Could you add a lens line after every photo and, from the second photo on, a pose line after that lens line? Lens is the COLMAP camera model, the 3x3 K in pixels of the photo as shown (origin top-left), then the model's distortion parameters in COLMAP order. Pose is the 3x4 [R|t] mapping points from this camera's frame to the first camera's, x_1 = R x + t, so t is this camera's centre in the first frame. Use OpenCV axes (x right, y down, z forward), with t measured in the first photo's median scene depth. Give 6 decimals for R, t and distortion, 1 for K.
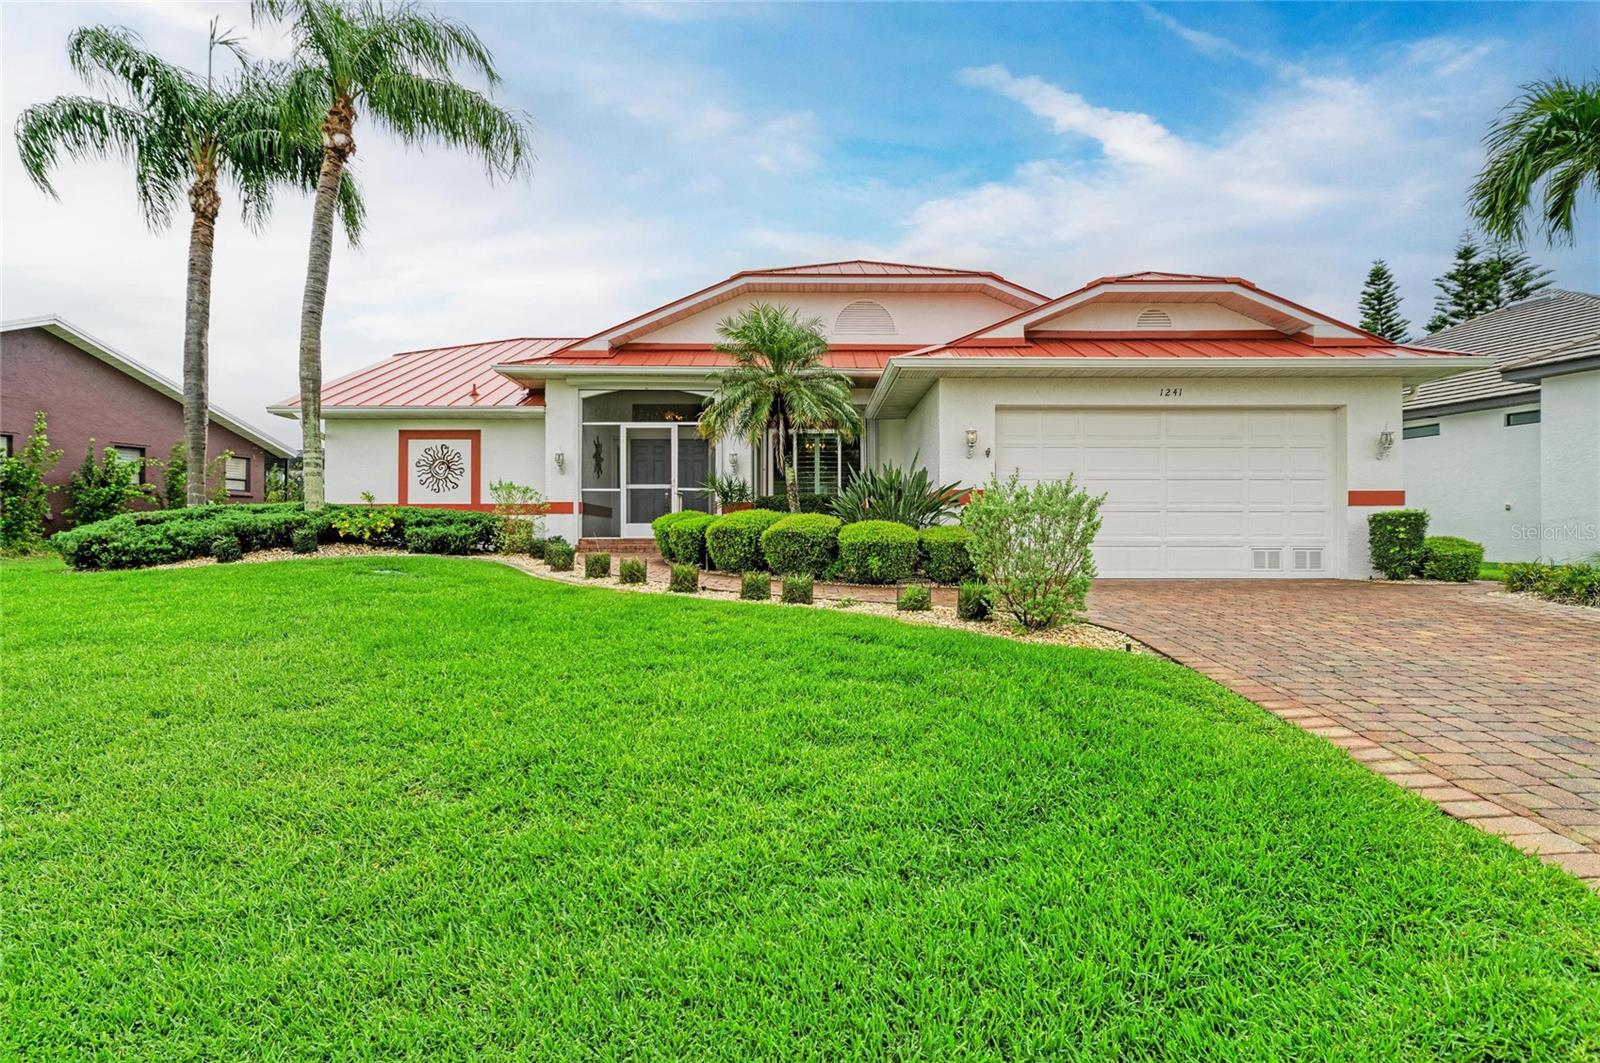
lens RADIAL K [[847.6, 0, 800.0], [0, 847.6, 531.5], [0, 0, 1]] dist [-0.000408, 0.000480]
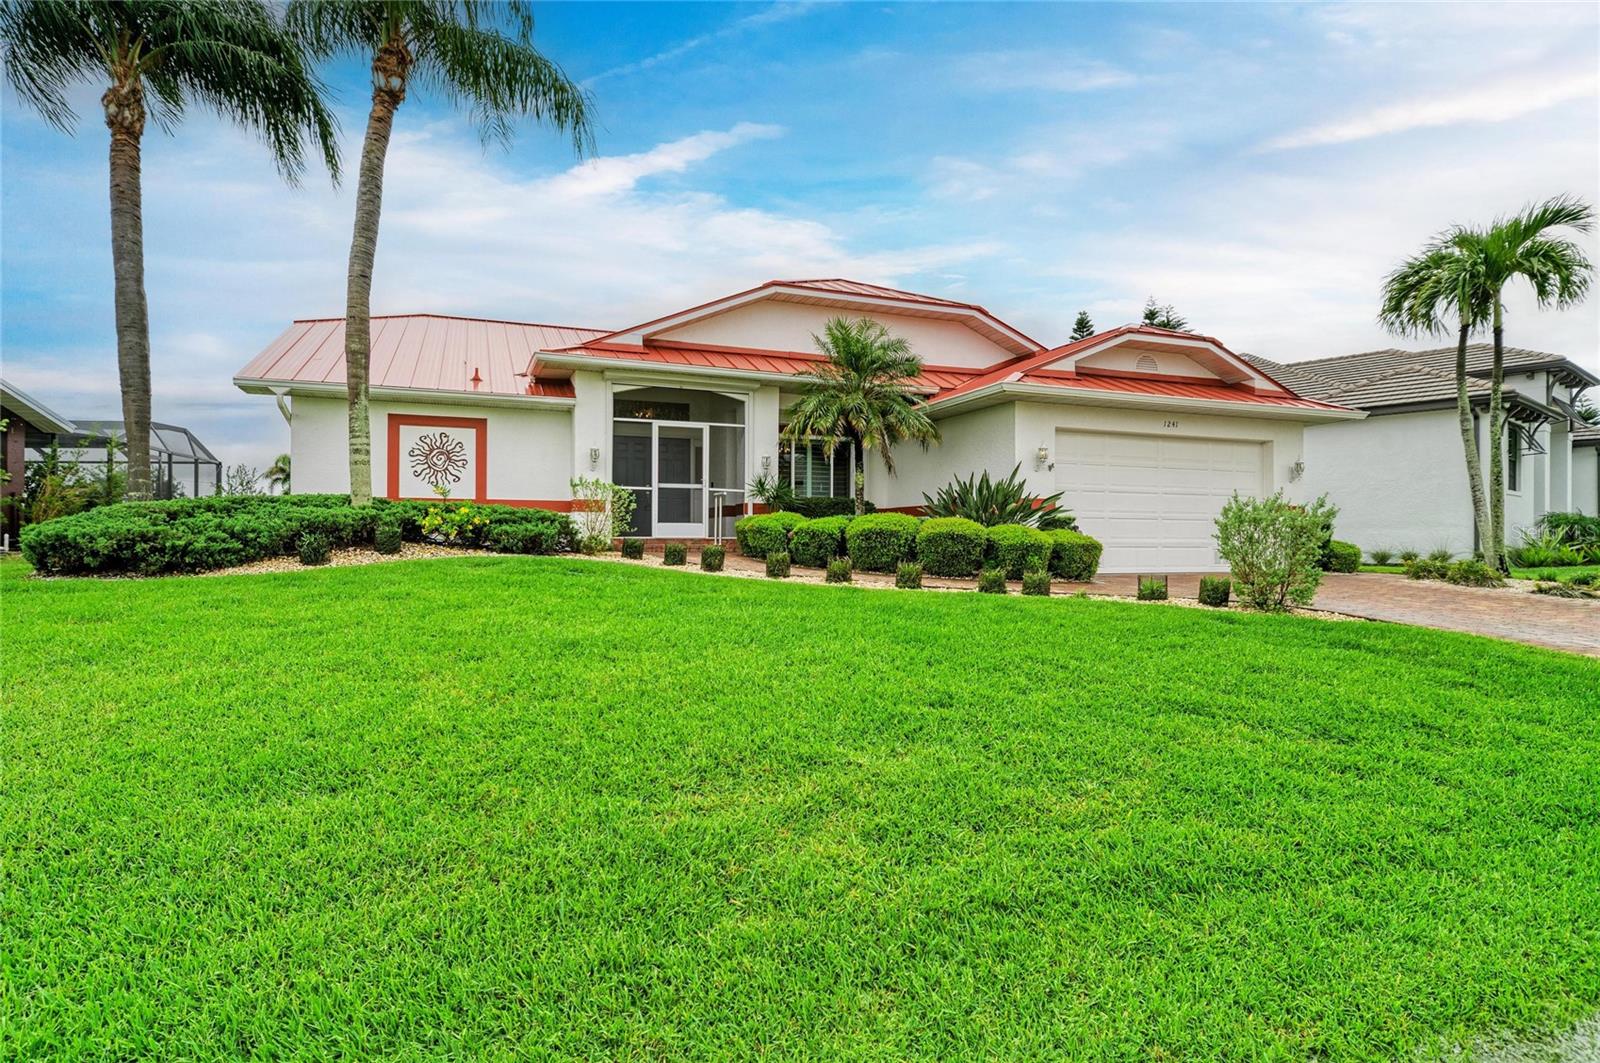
lens RADIAL K [[847.6, 0, 800.0], [0, 847.6, 531.5], [0, 0, 1]] dist [-0.000408, 0.000480]
pose [[0.931241, 0.007810, 0.364320, -0.412743], [-0.007927, 0.999968, -0.001172, 0.000318], [-0.364318, -0.001797, 0.931273, 0.024229]]
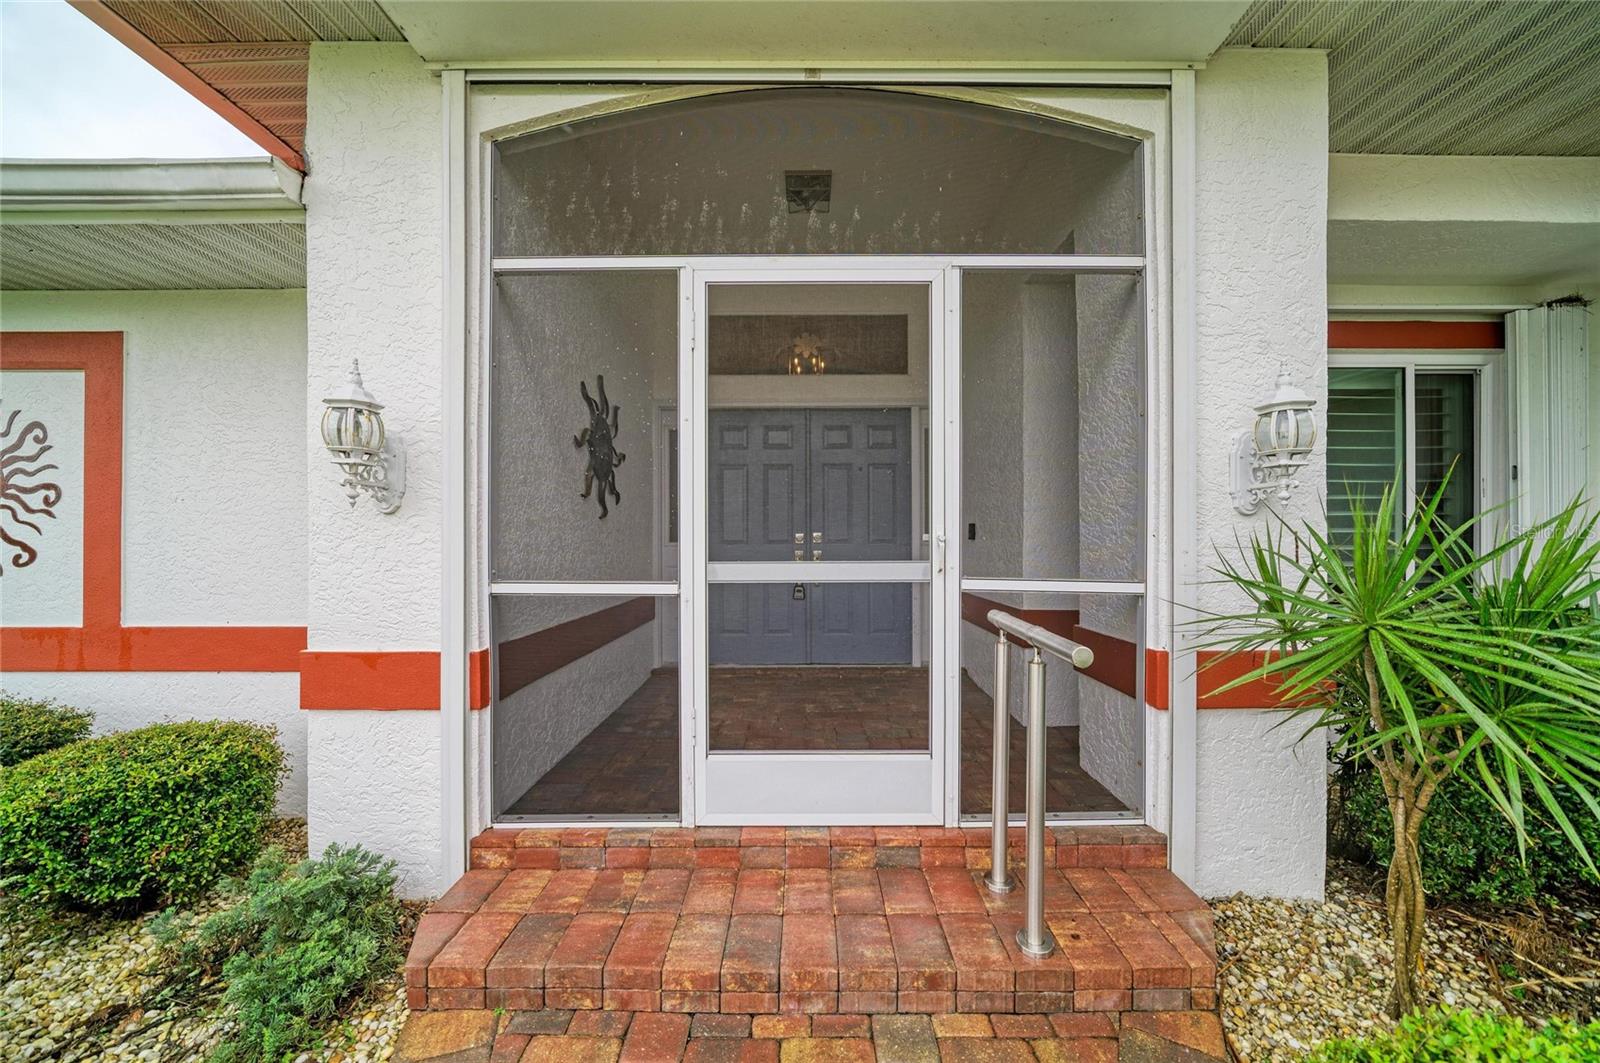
lens RADIAL K [[584.9, 0, 800.0], [0, 584.9, 531.5], [0, 0, 1]] dist [-0.001449, -0.000106]
pose [[0.999990, -0.000849, -0.004494, -0.183616], [0.000834, 0.999994, -0.003393, -0.062795], [0.004497, 0.003389, 0.999984, 0.866495]]
